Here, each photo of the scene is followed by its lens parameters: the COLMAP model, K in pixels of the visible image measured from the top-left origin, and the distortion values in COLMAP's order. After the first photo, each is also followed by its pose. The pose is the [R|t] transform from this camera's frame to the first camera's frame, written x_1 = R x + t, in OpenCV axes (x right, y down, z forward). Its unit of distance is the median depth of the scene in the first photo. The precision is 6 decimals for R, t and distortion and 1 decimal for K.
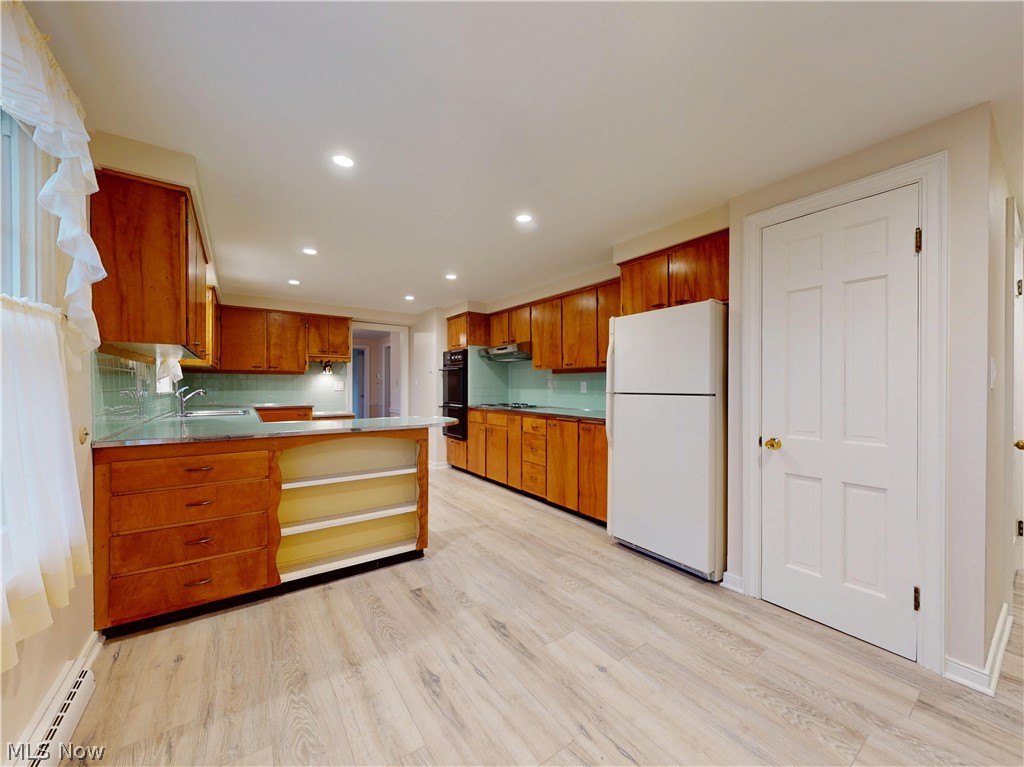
lens RADIAL K [[388.3, 0, 514.7], [0, 388.3, 385.4], [0, 0, 1]] dist [0.000383, 0.000084]
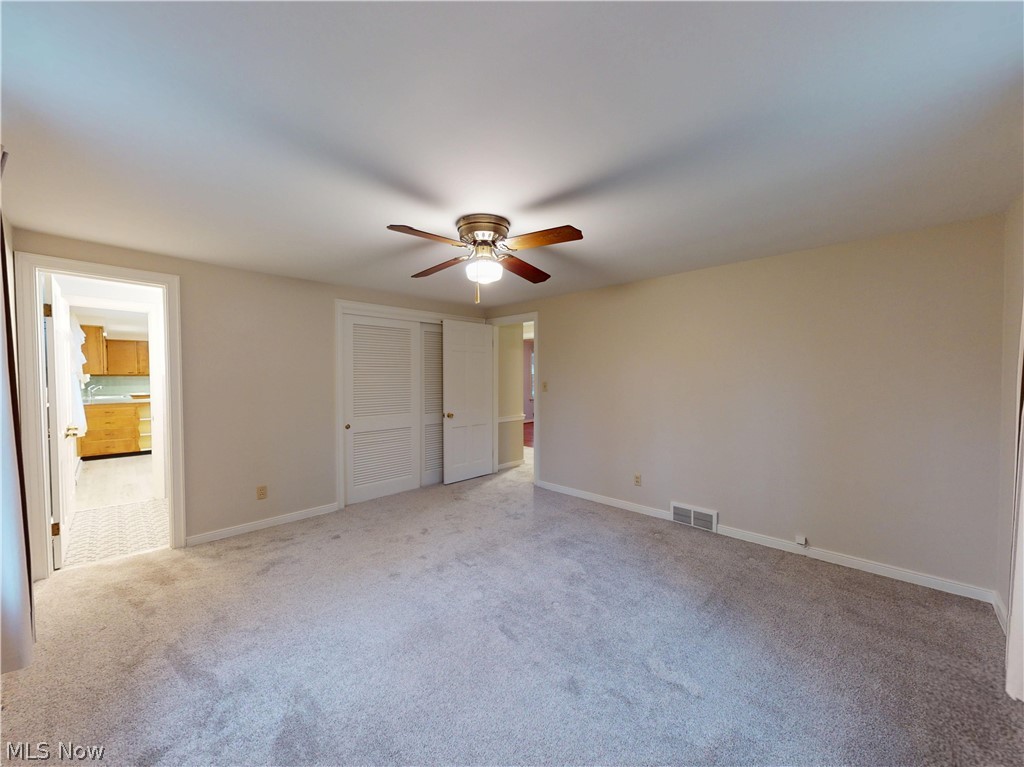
lens RADIAL K [[388.3, 0, 508.8], [0, 388.3, 382.8], [0, 0, 1]] dist [0.000383, 0.000084]
pose [[0.984124, -0.006644, 0.177358, 0.725627], [0.001962, 0.999645, 0.026563, -0.043985], [-0.177471, -0.025794, 0.983788, -1.062669]]
